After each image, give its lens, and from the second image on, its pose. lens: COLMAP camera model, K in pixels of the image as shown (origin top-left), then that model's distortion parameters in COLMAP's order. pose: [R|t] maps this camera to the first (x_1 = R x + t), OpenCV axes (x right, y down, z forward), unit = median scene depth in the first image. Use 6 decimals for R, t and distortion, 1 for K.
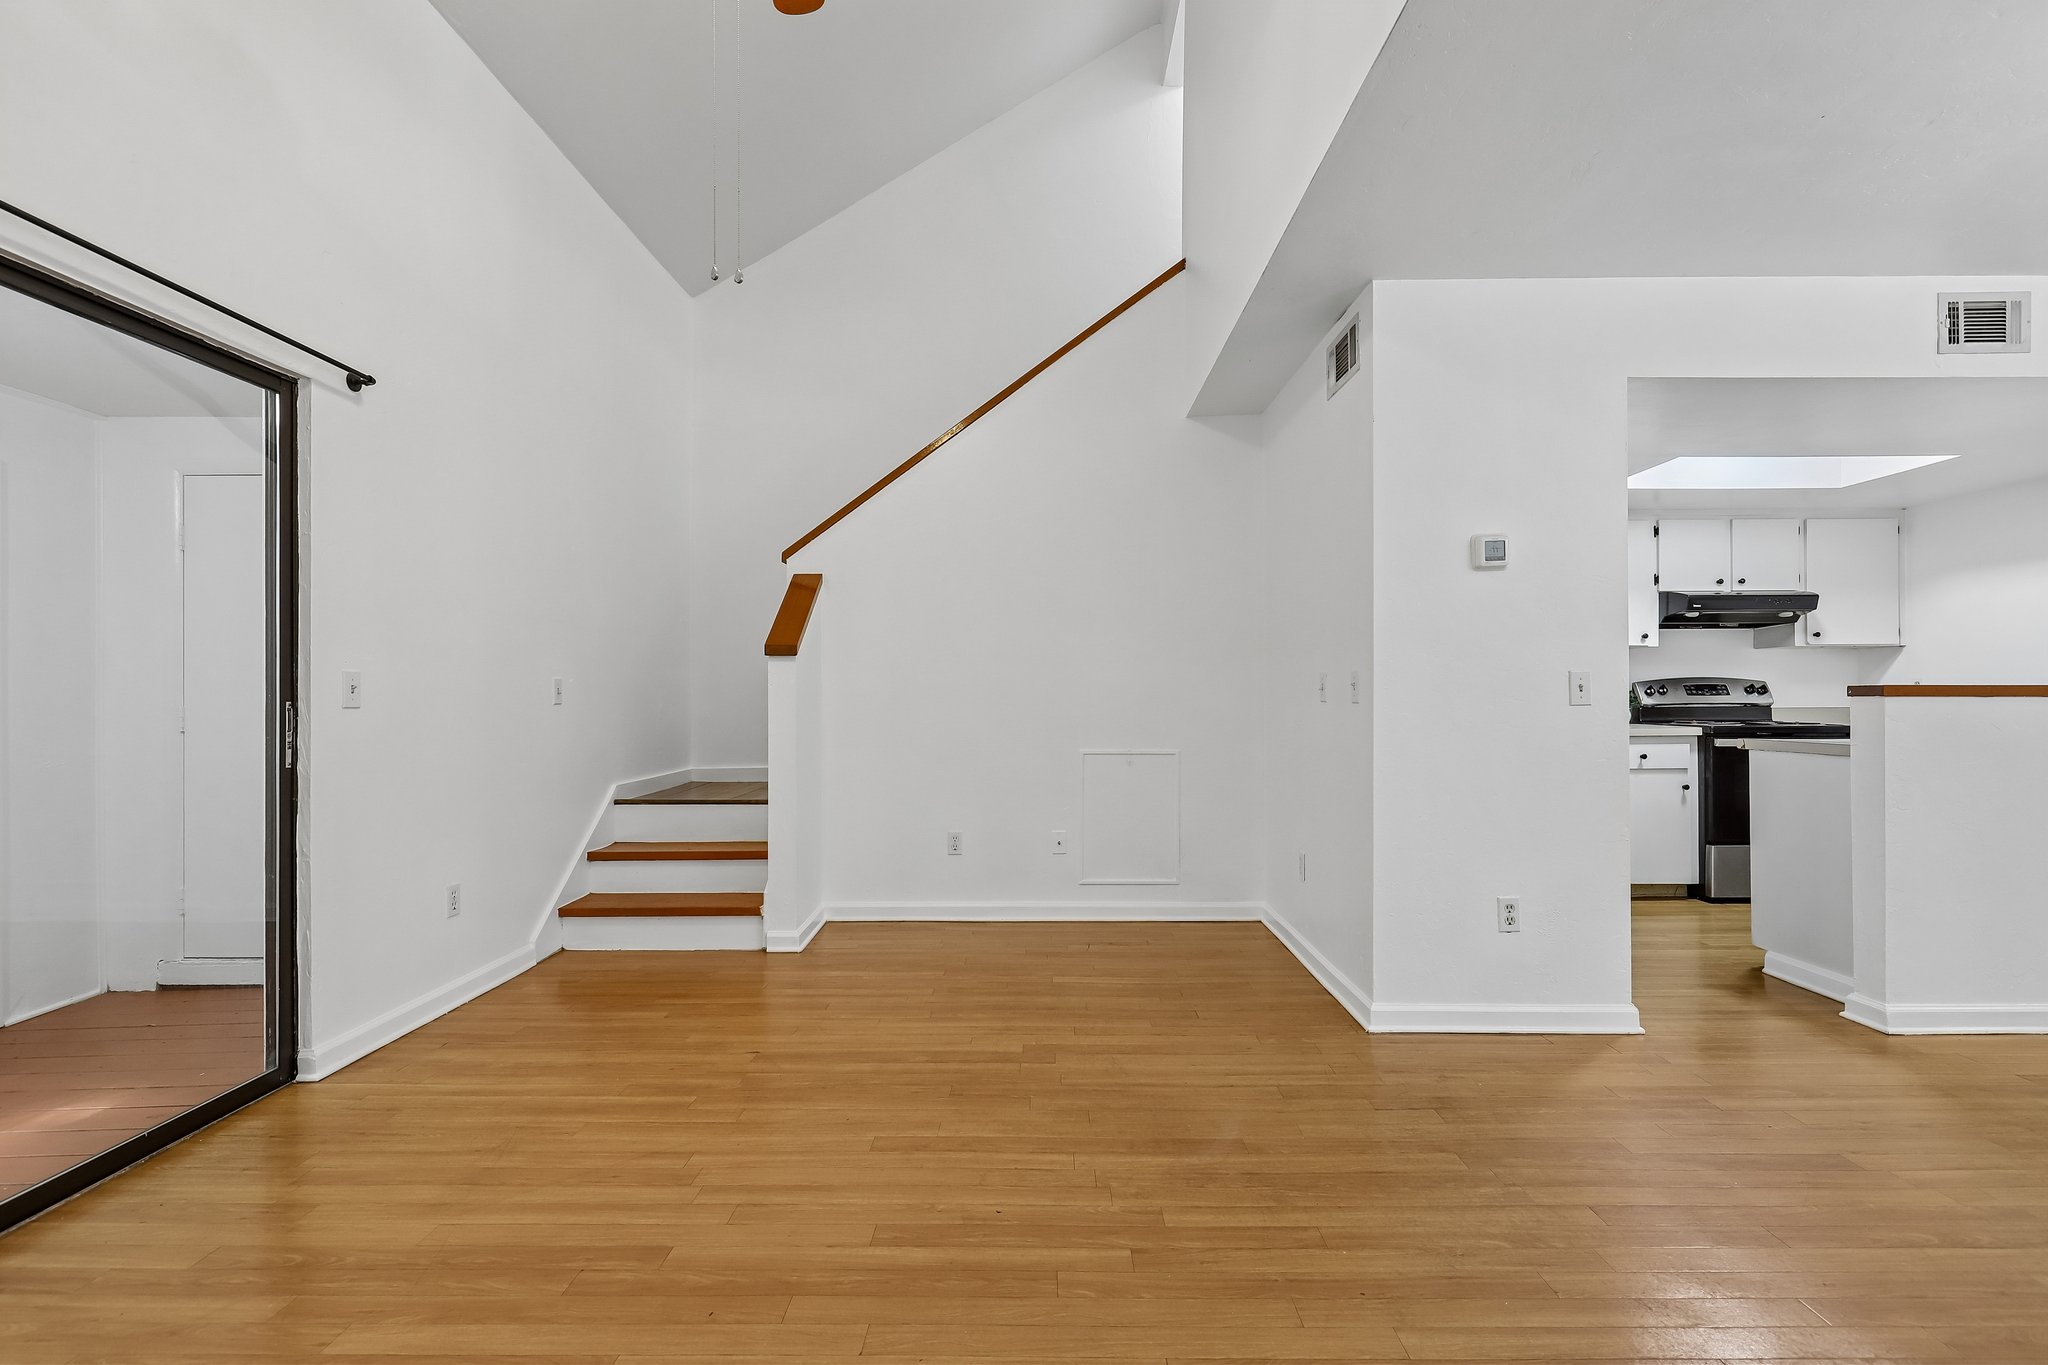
lens RADIAL K [[929.6, 0, 1033.1], [0, 929.6, 689.7], [0, 0, 1]] dist [0.001672, -0.000987]
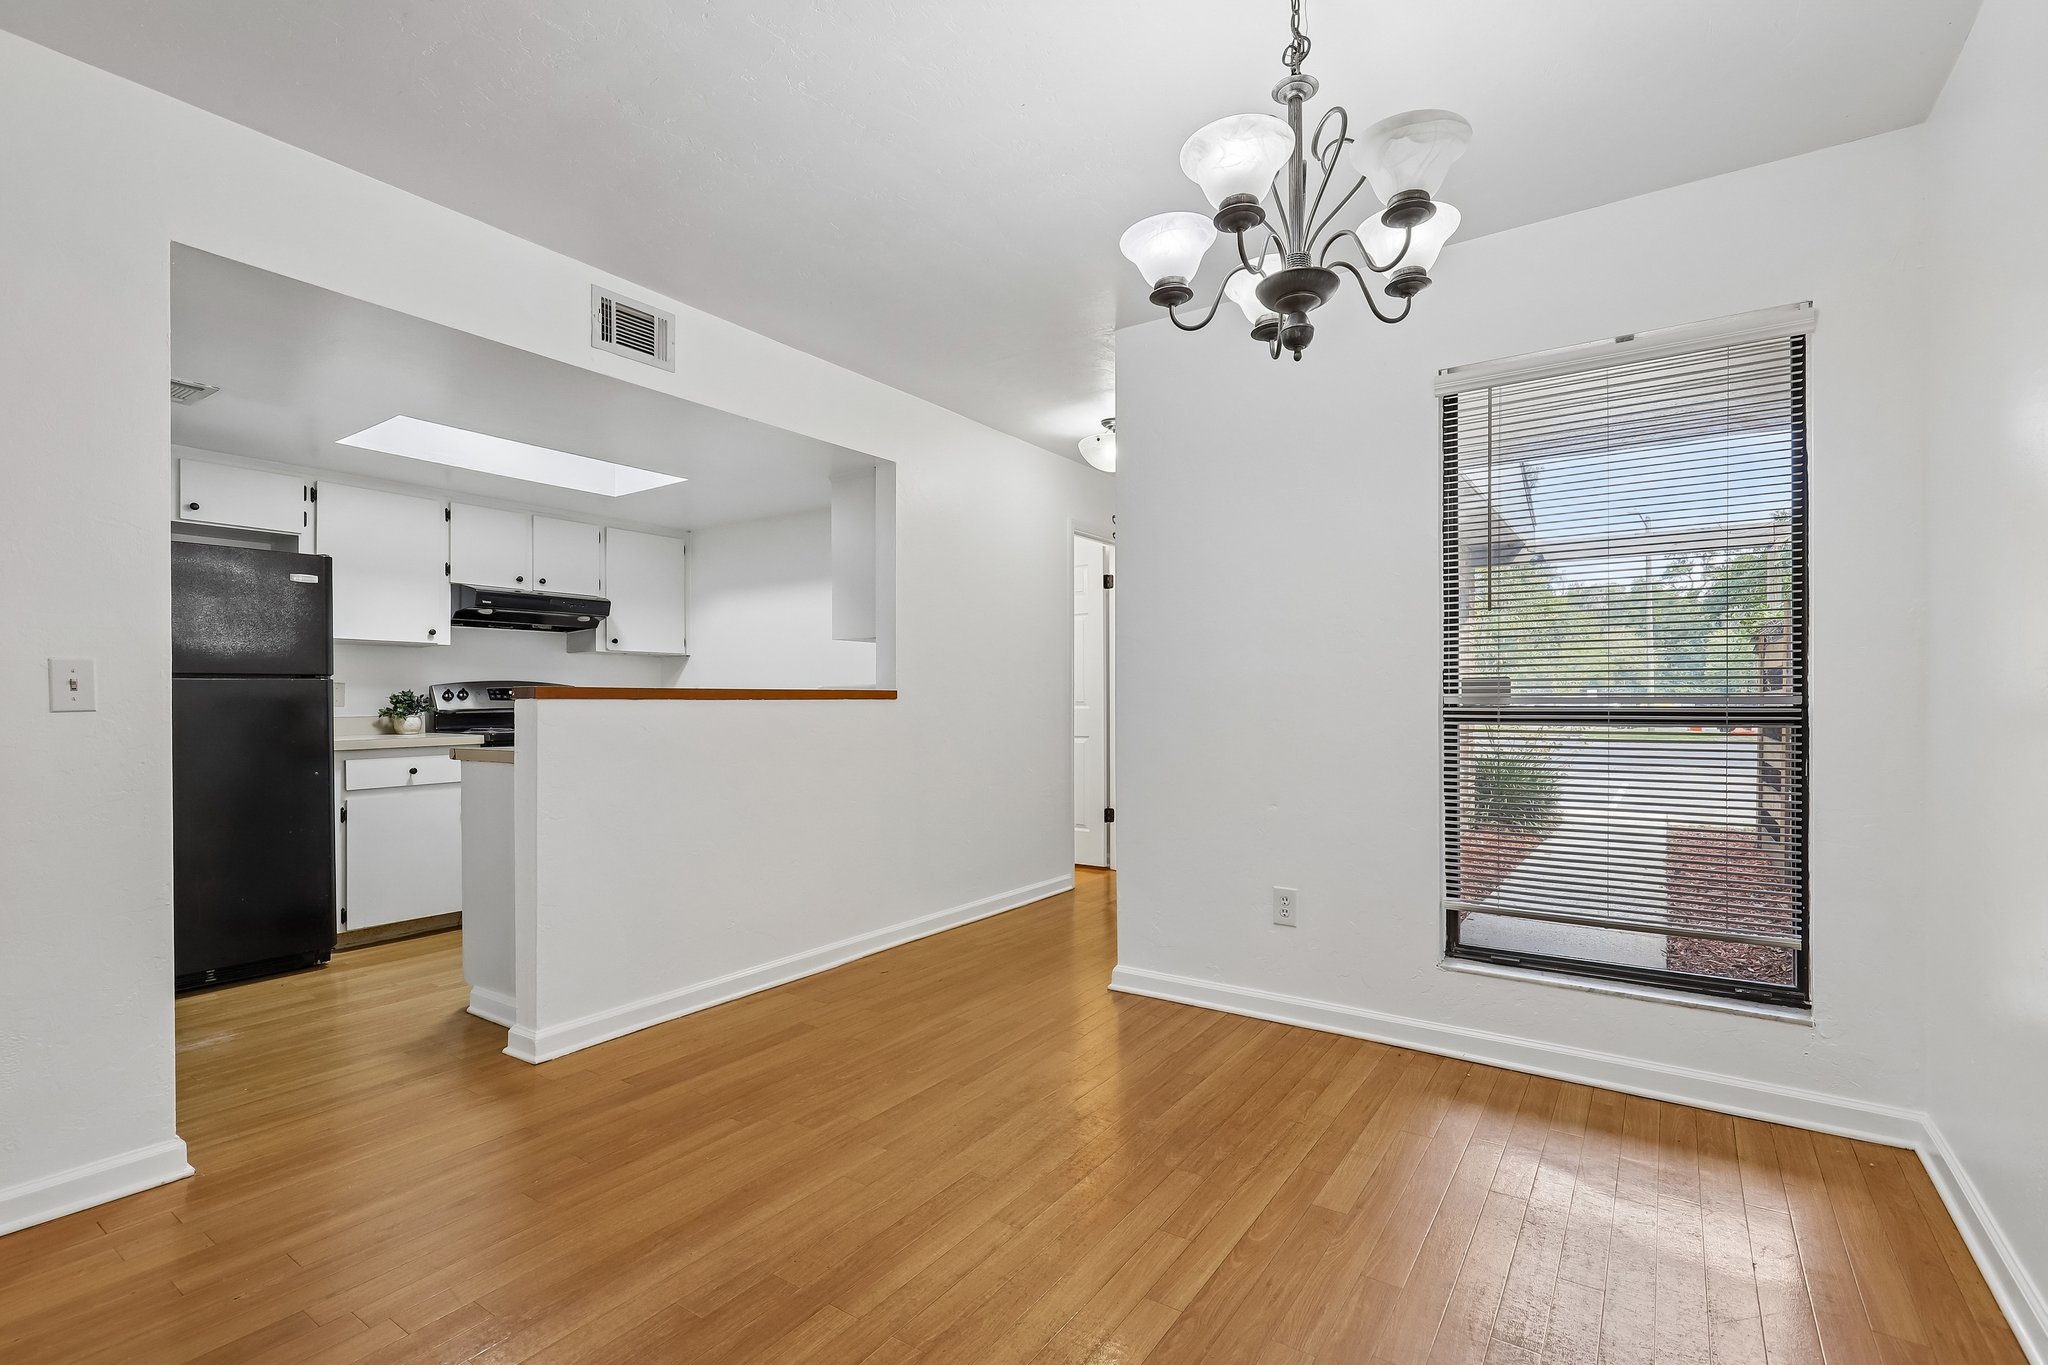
lens RADIAL K [[933.7, 0, 1031.0], [0, 933.7, 699.9], [0, 0, 1]] dist [0.002227, 0.000086]
pose [[0.559145, 0.001435, 0.829068, 0.378511], [-0.003826, 0.999992, 0.000850, 0.004710], [-0.829061, -0.003647, 0.559146, 0.065281]]
